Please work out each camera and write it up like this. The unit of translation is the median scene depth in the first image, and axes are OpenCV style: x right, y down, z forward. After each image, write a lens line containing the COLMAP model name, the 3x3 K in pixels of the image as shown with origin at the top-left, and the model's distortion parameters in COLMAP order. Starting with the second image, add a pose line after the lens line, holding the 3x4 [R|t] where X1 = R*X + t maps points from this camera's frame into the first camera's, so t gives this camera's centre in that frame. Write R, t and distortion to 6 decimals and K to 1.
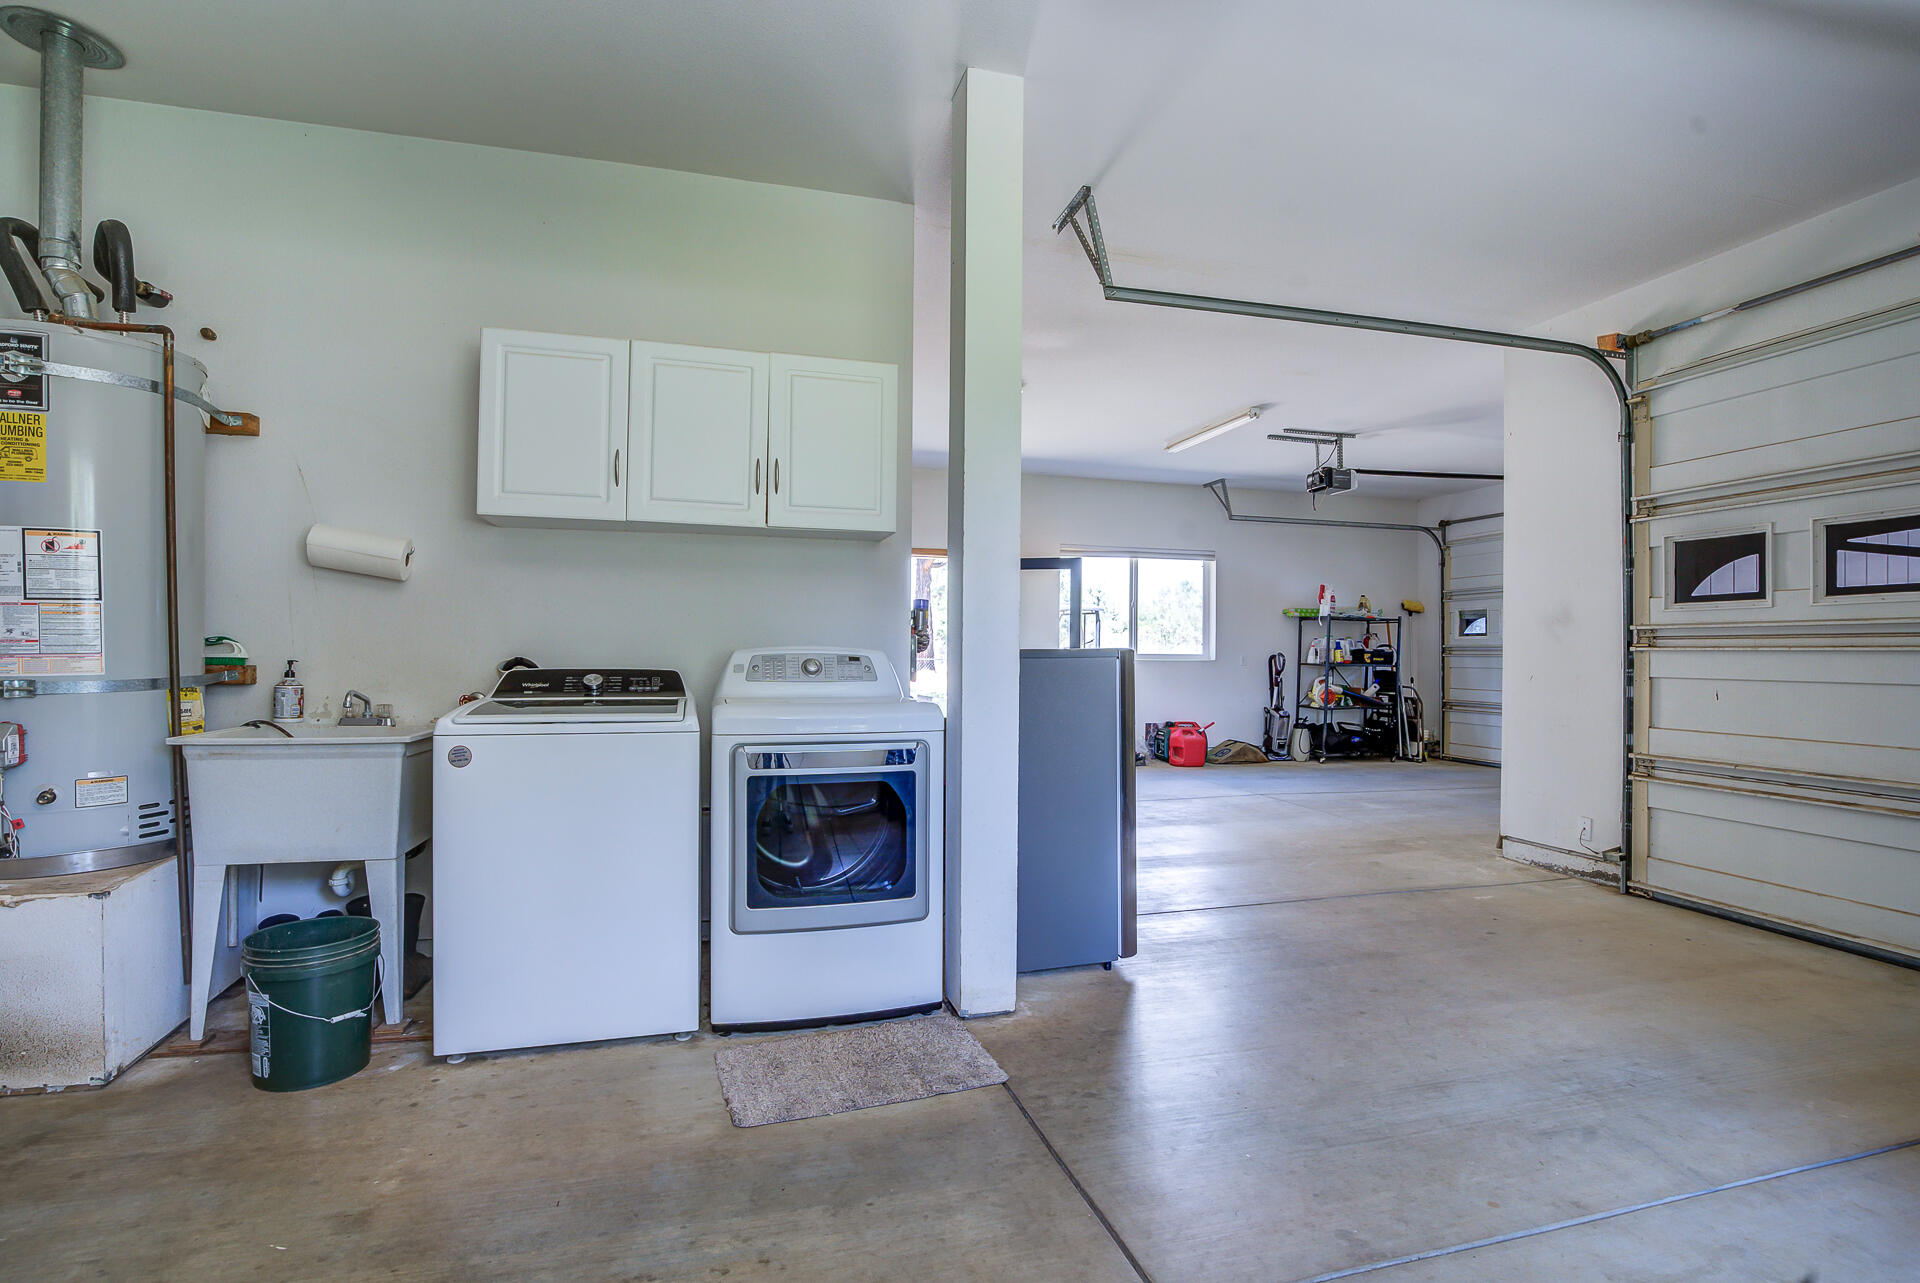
lens RADIAL K [[894.1, 0, 969.8], [0, 894.1, 645.7], [0, 0, 1]] dist [-0.031813, 0.004111]
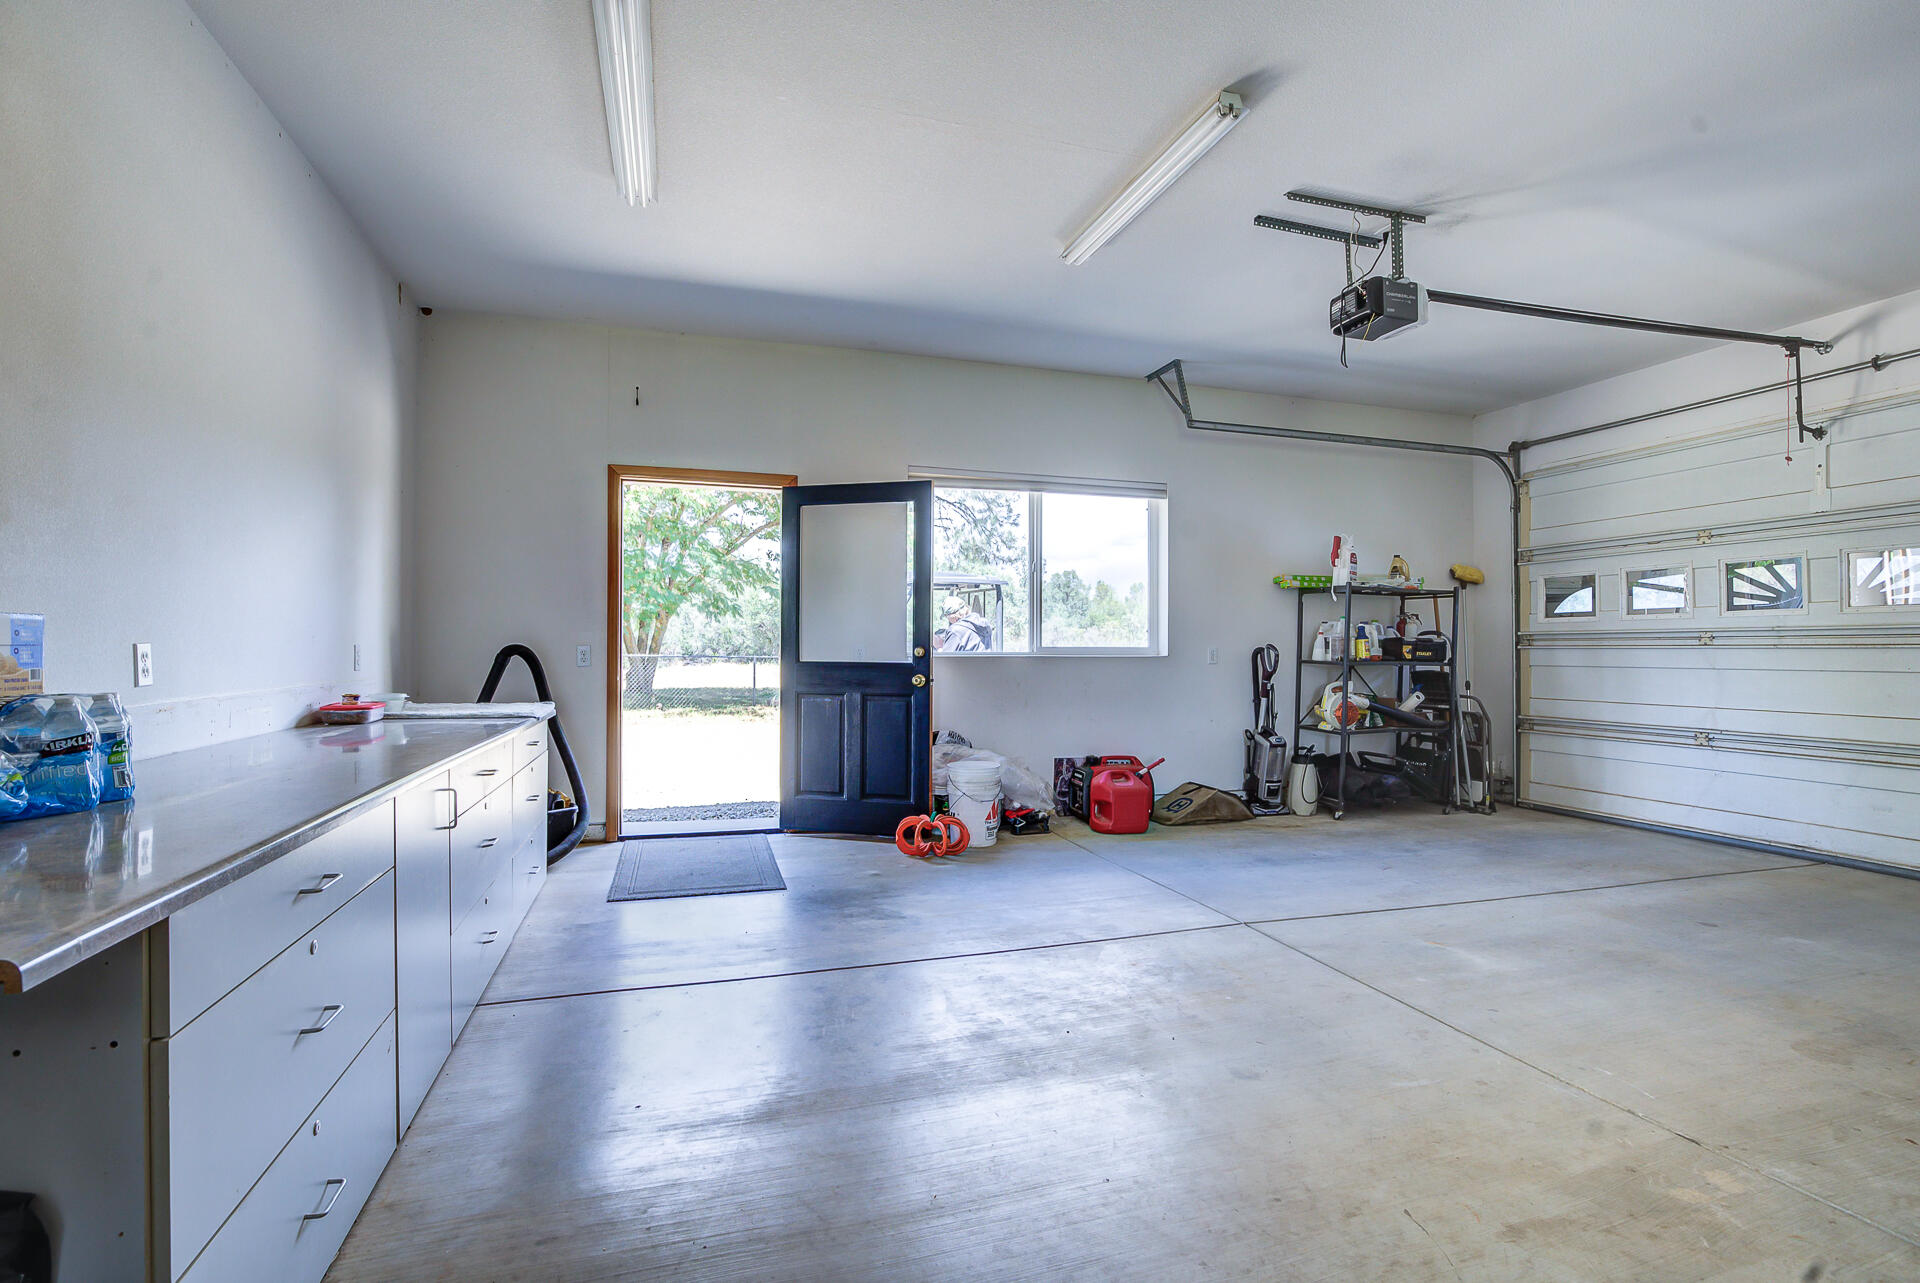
lens RADIAL K [[894.1, 0, 943.7], [0, 894.1, 644.3], [0, 0, 1]] dist [-0.031813, 0.004111]
pose [[0.999992, -0.003711, 0.001777, 0.114558], [0.003708, 0.999992, 0.001413, 0.006292], [-0.001782, -0.001407, 0.999997, 0.365844]]
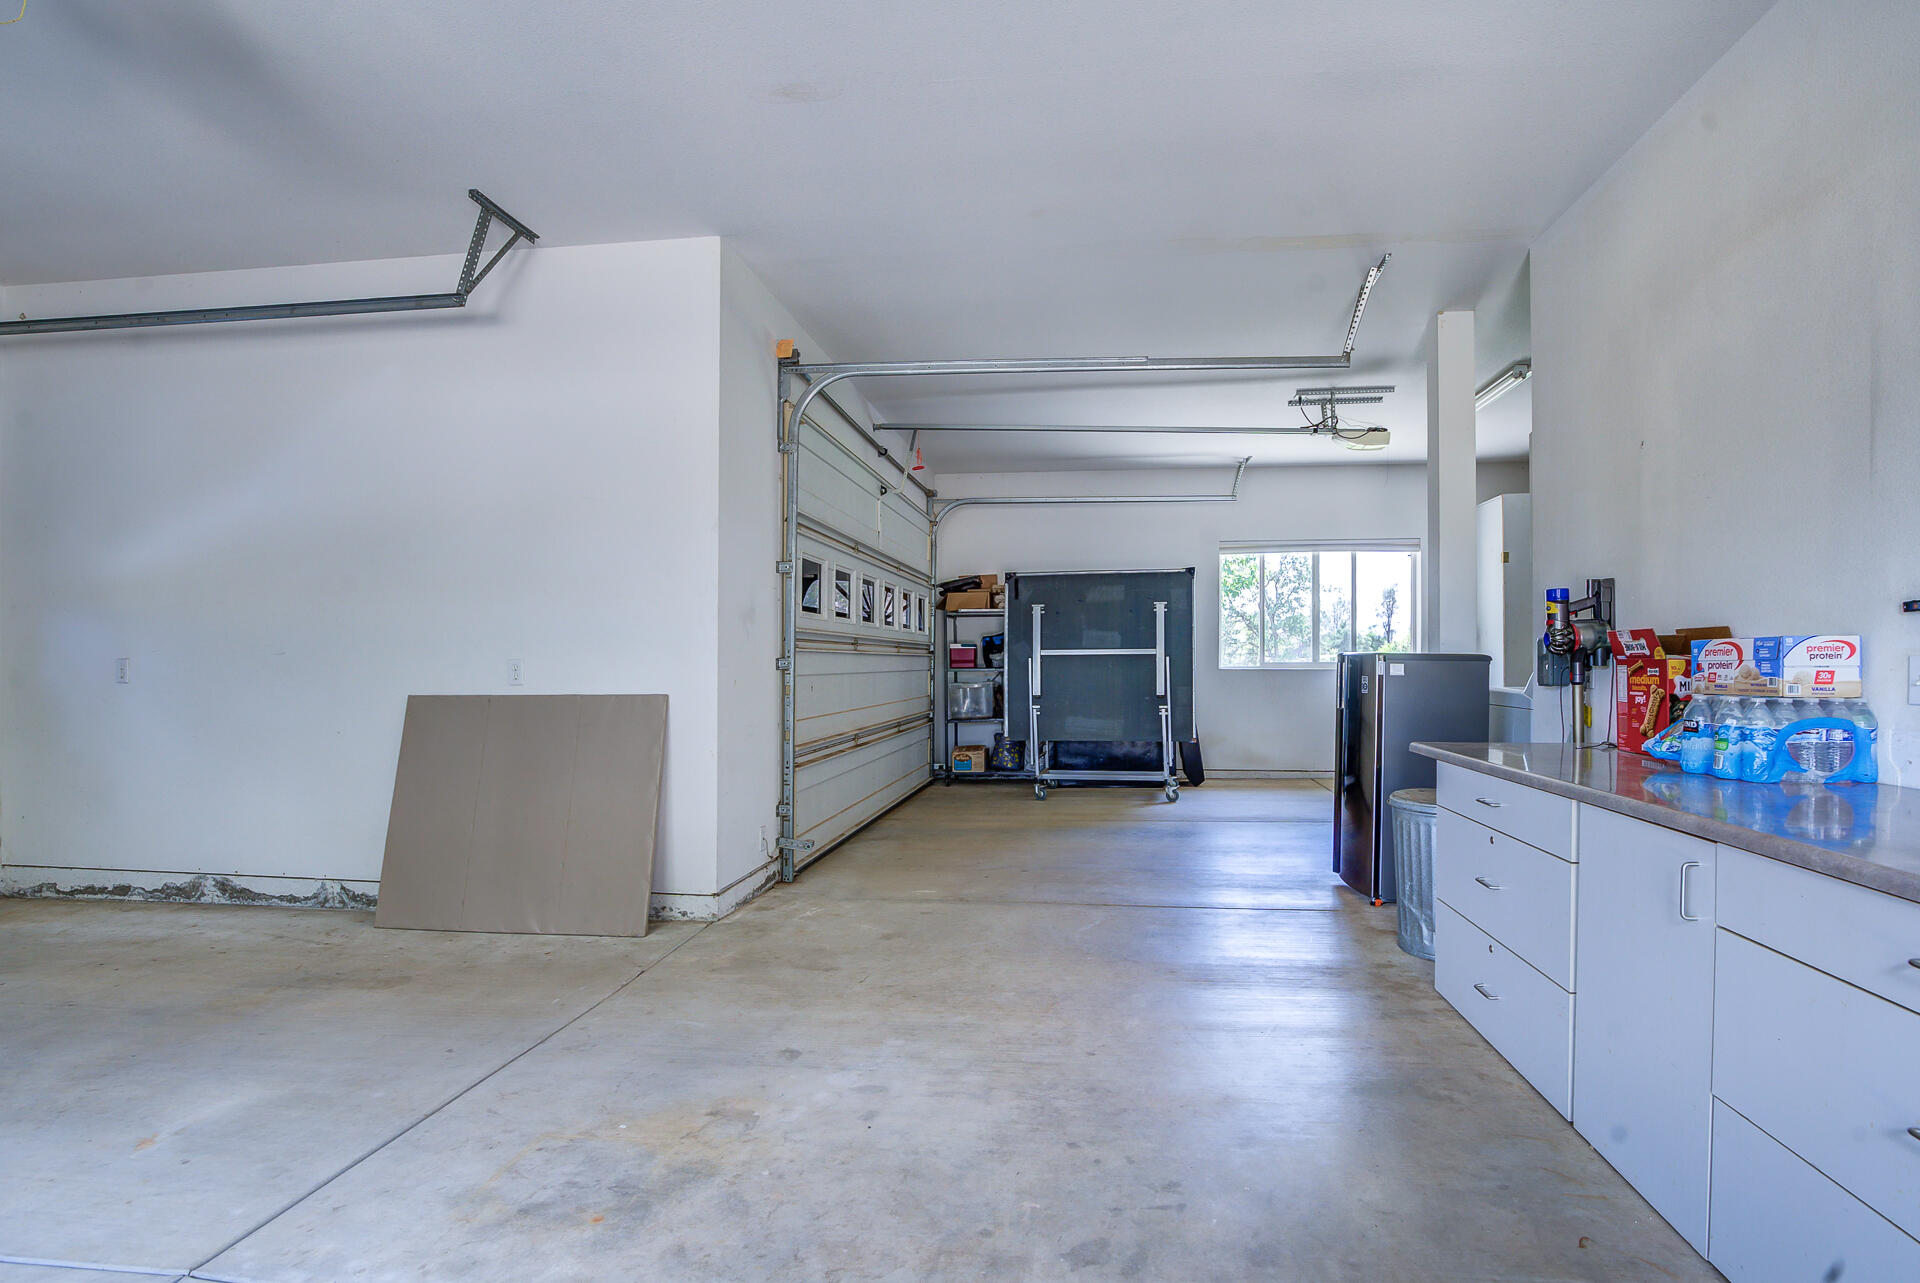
lens RADIAL K [[894.1, 0, 963.7], [0, 894.1, 652.6], [0, 0, 1]] dist [-0.031813, 0.004111]
pose [[-0.906725, 0.003595, 0.421708, 0.039659], [-0.004394, 0.999829, -0.017971, 0.008844], [-0.421700, -0.018148, -0.906554, 0.817336]]
